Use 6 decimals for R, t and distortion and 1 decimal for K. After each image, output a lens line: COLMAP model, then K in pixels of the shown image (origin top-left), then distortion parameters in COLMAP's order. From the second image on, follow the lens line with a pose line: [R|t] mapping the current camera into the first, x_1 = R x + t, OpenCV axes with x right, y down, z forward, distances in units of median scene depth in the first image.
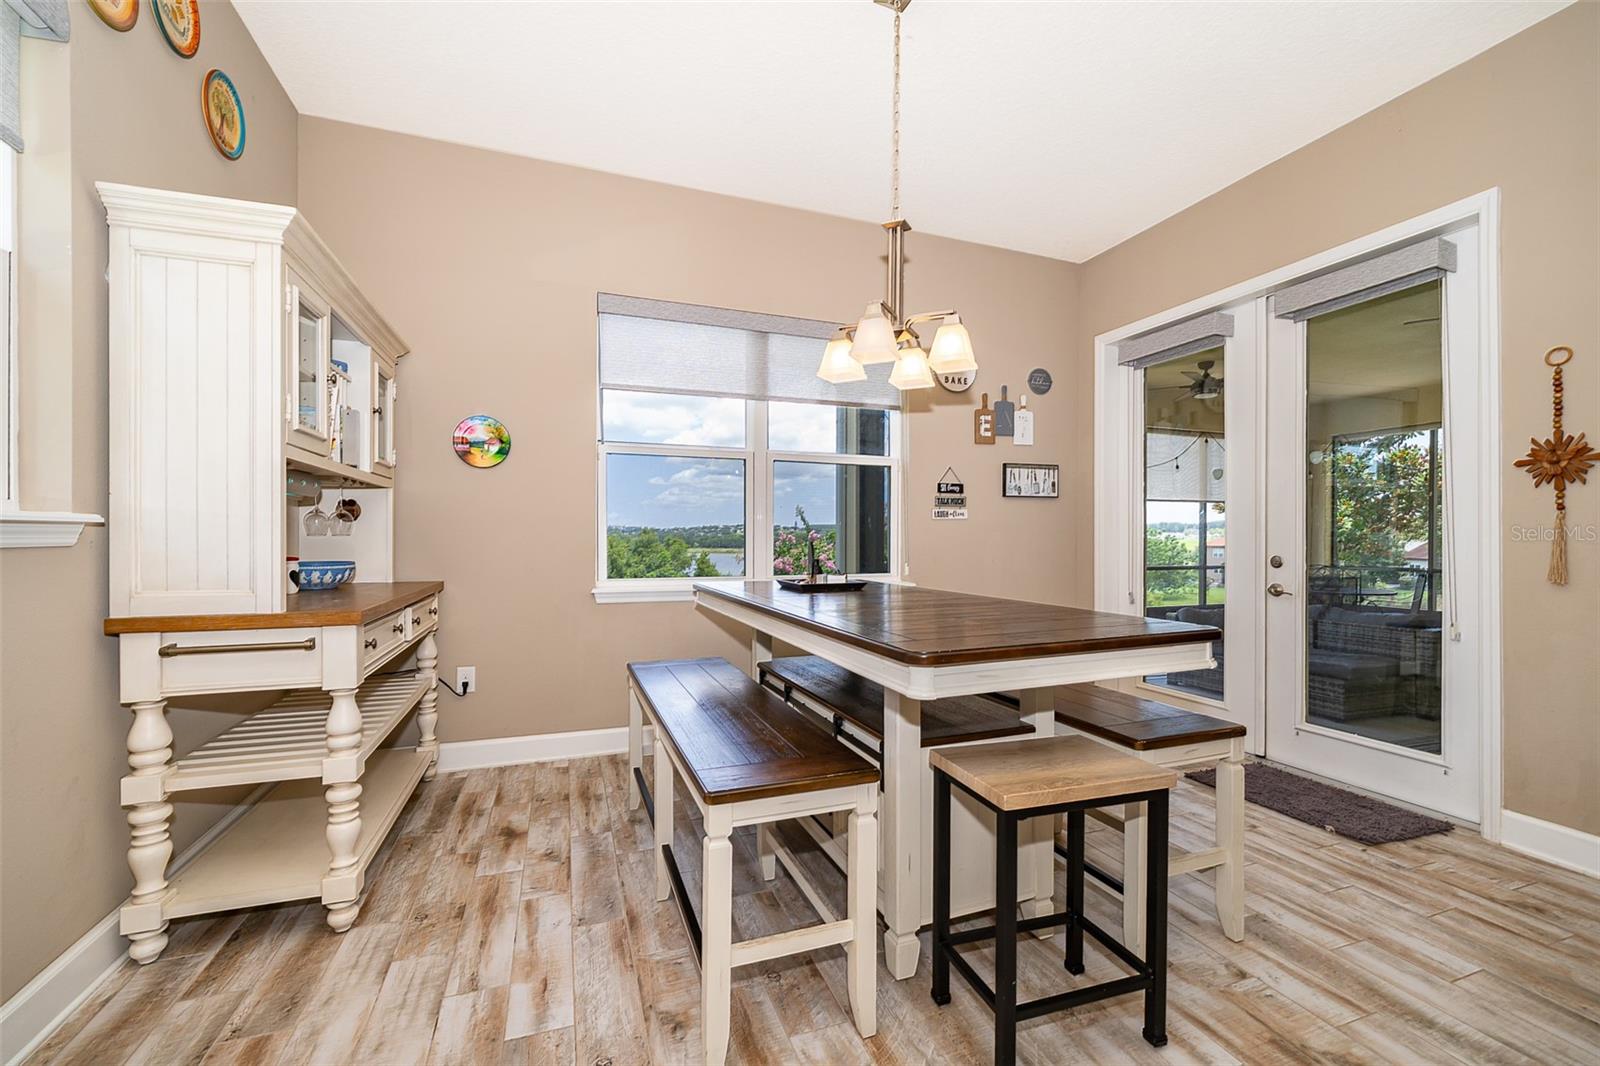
lens RADIAL K [[652.3, 0, 813.7], [0, 652.3, 540.1], [0, 0, 1]] dist [0.001415, 0.000178]
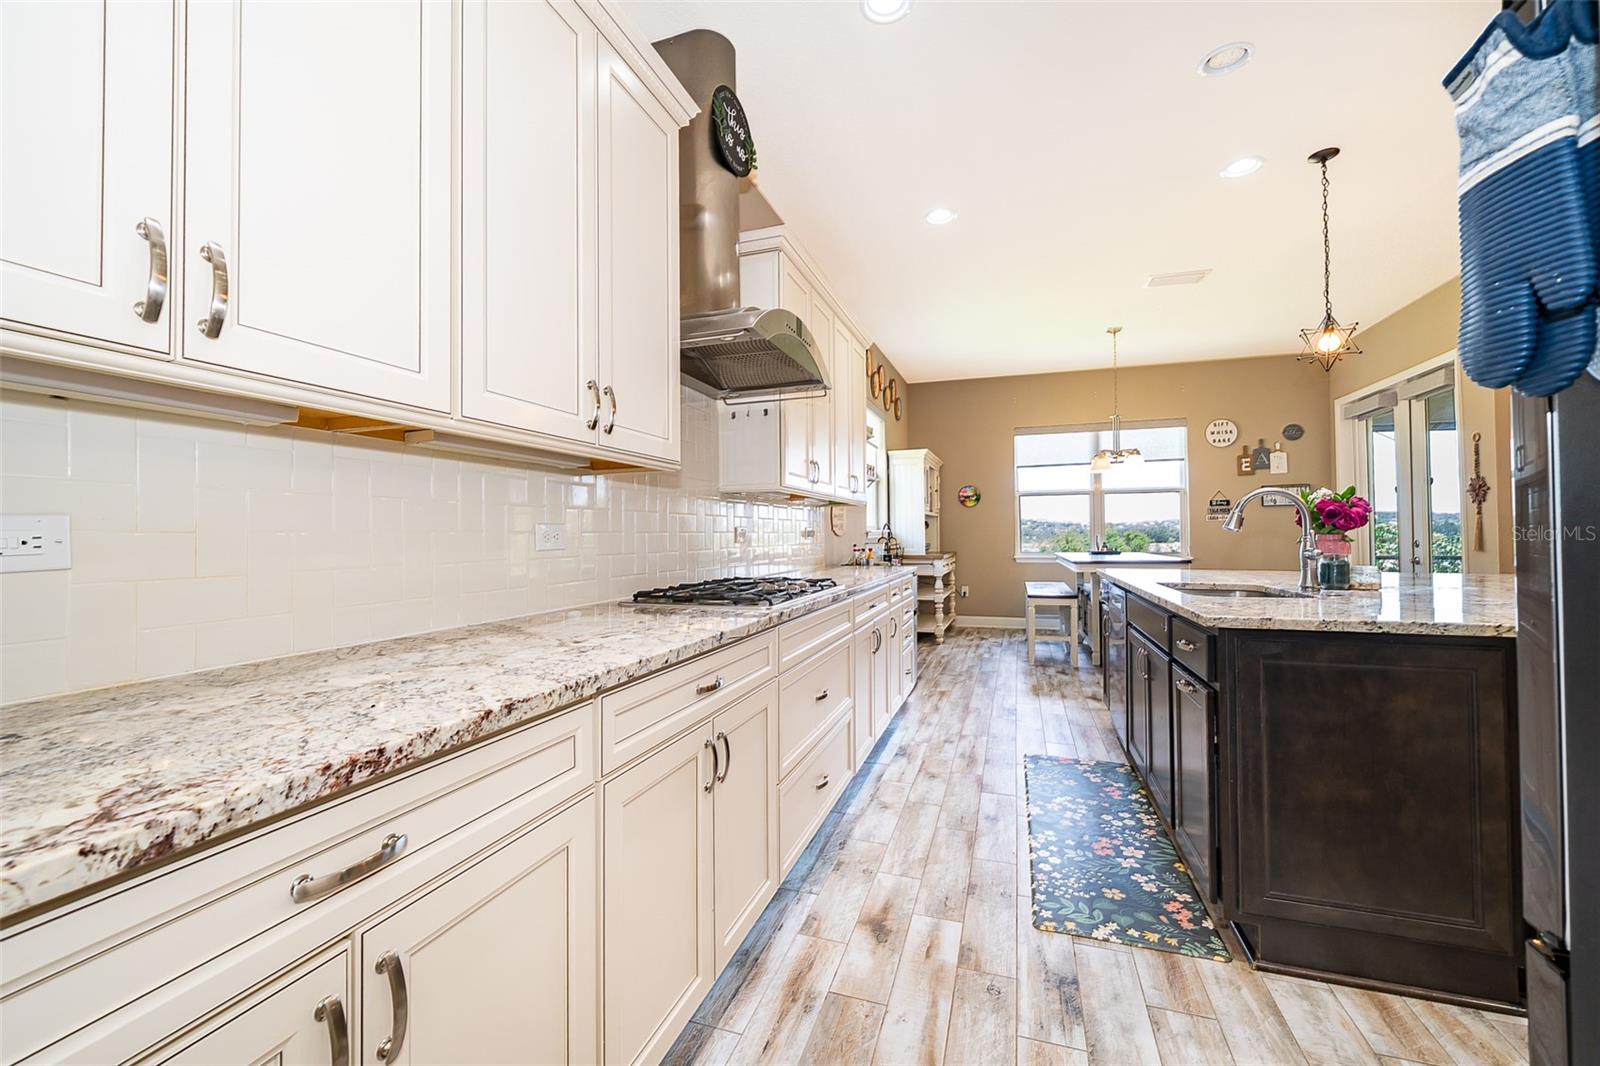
lens RADIAL K [[630.0, 0, 801.0], [0, 630.0, 525.7], [0, 0, 1]] dist [-0.001558, -0.000204]
pose [[0.759719, -0.021566, -0.649894, 0.573260], [0.011281, 0.999737, -0.019988, 0.002206], [0.650153, 0.007854, 0.759762, -1.265541]]
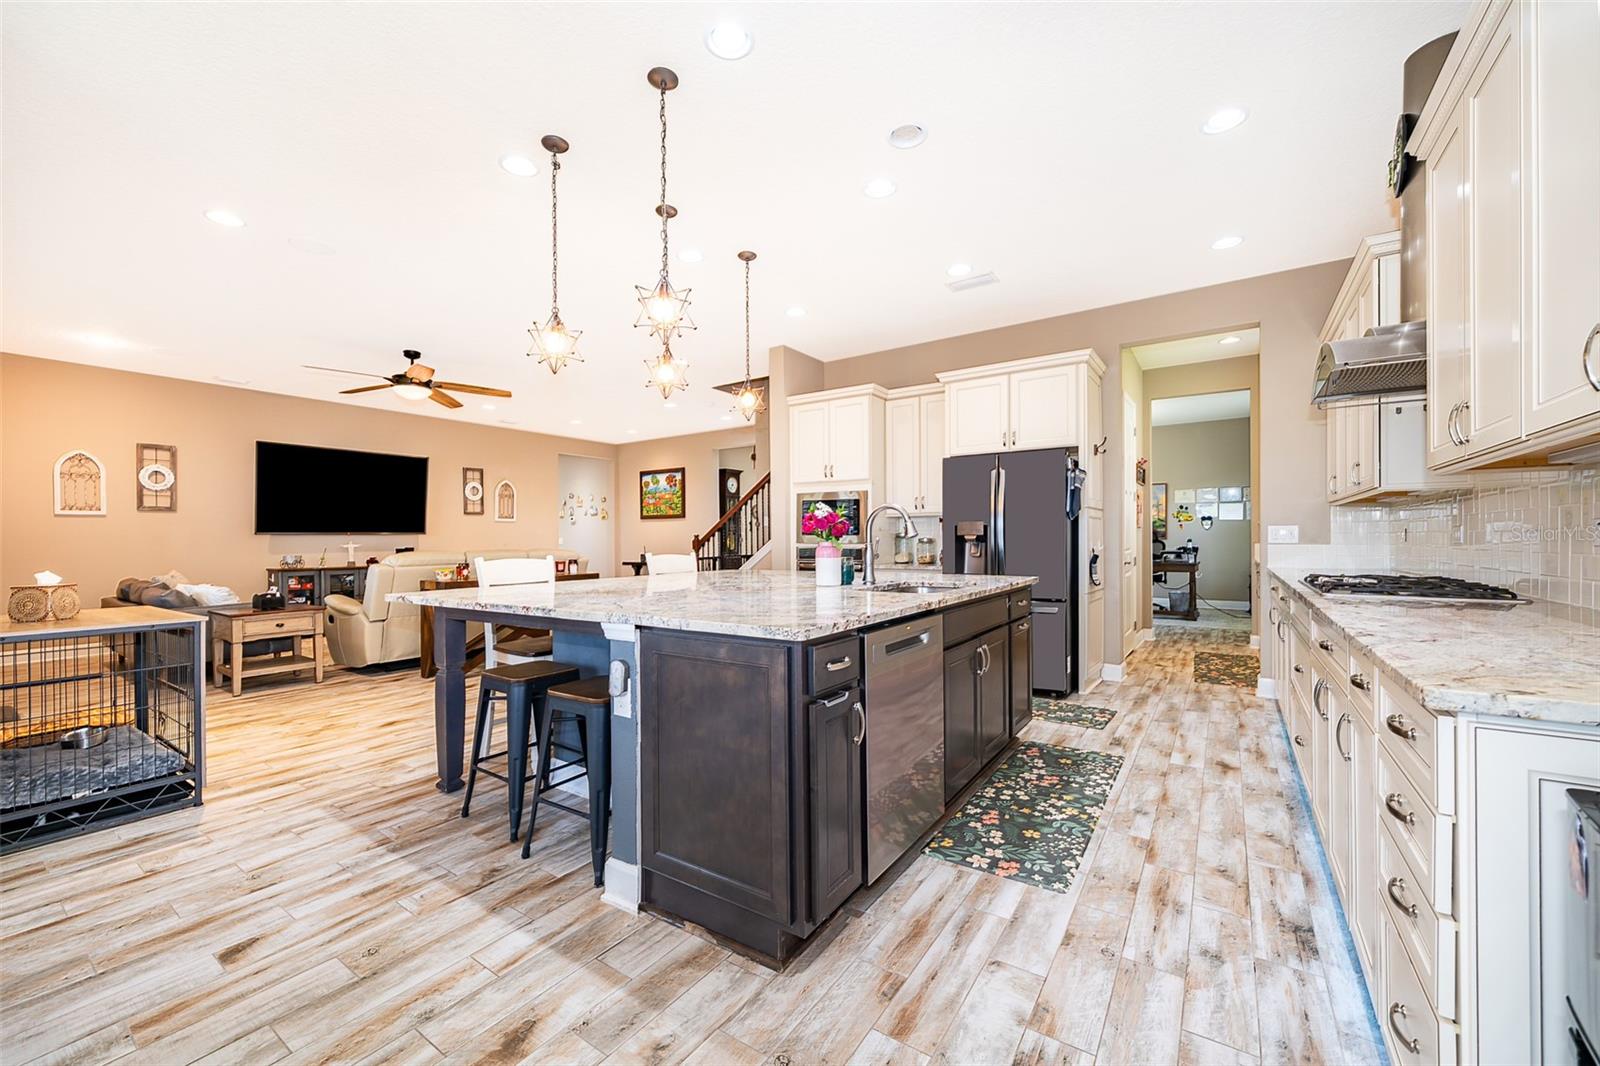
lens RADIAL K [[635.0, 0, 799.3], [0, 635.0, 542.0], [0, 0, 1]] dist [-0.000673, -0.000099]
pose [[-0.564474, -0.005159, 0.825435, -0.175329], [0.006115, 0.999927, 0.010431, -0.004343], [-0.825428, 0.010935, -0.564401, 0.281347]]
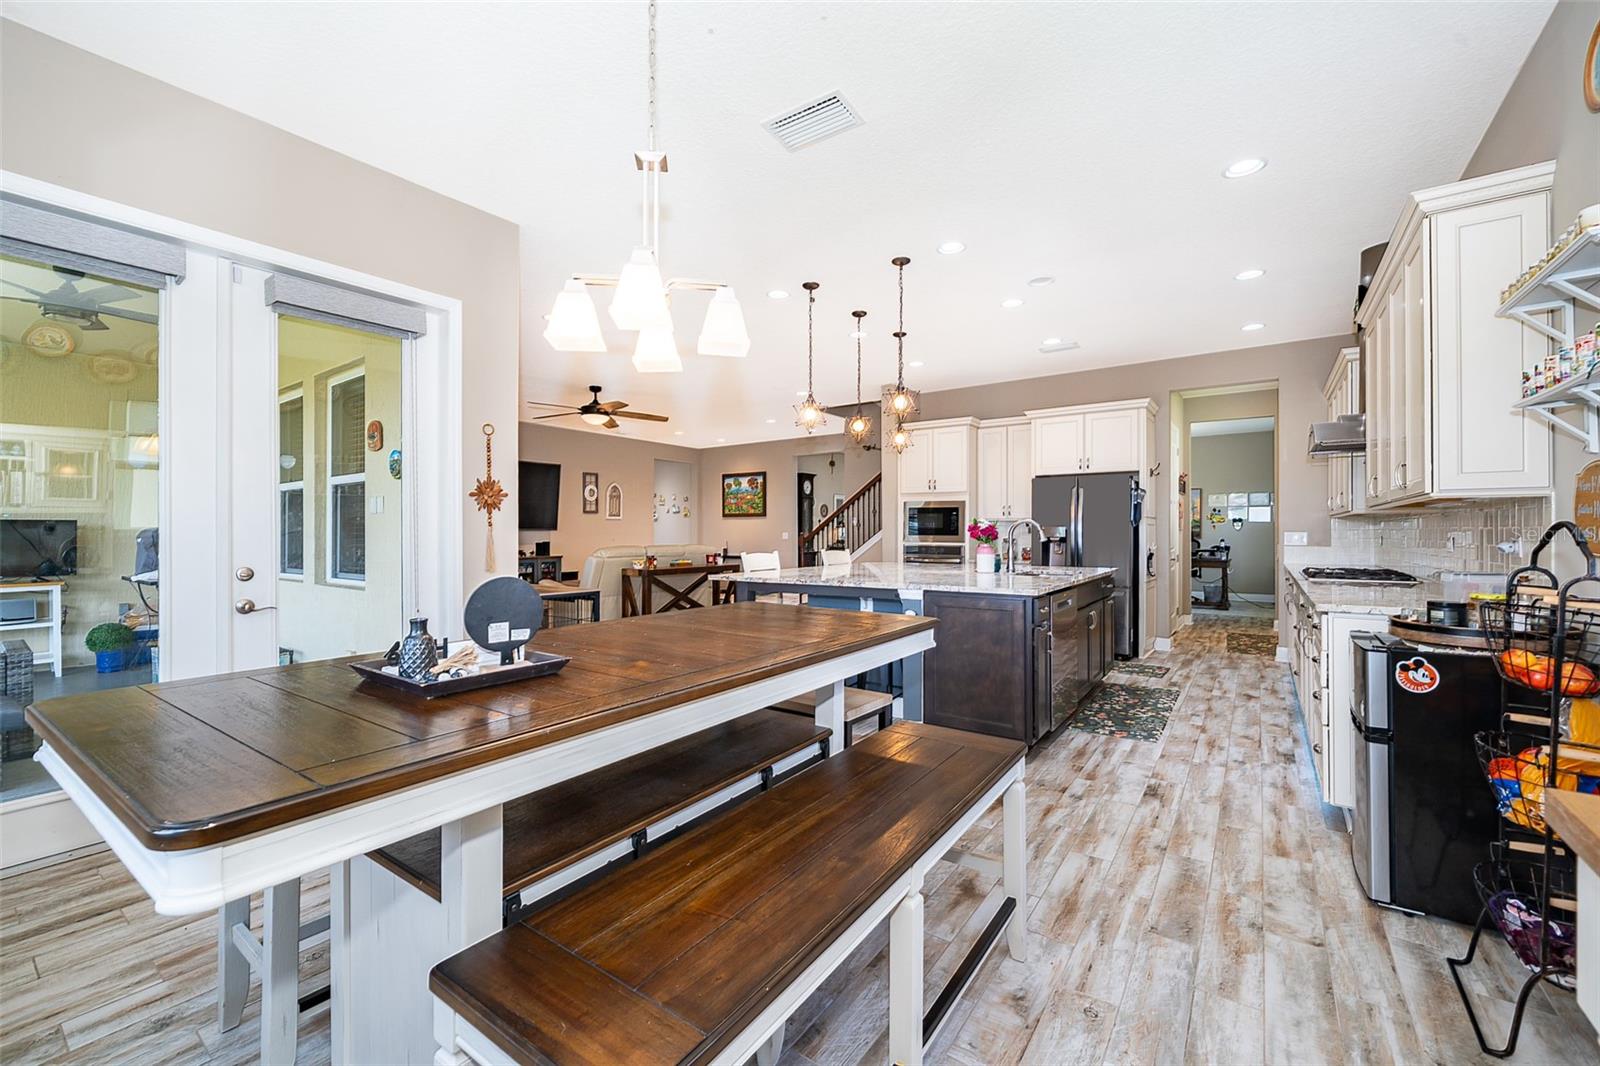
lens RADIAL K [[665.2, 0, 791.2], [0, 665.2, 530.0], [0, 0, 1]] dist [0.000202, 0.000016]
pose [[-0.547381, -0.002228, 0.836880, -0.435846], [-0.000532, 0.999997, 0.002314, -0.028392], [-0.836883, 0.000821, -0.547381, 0.895061]]
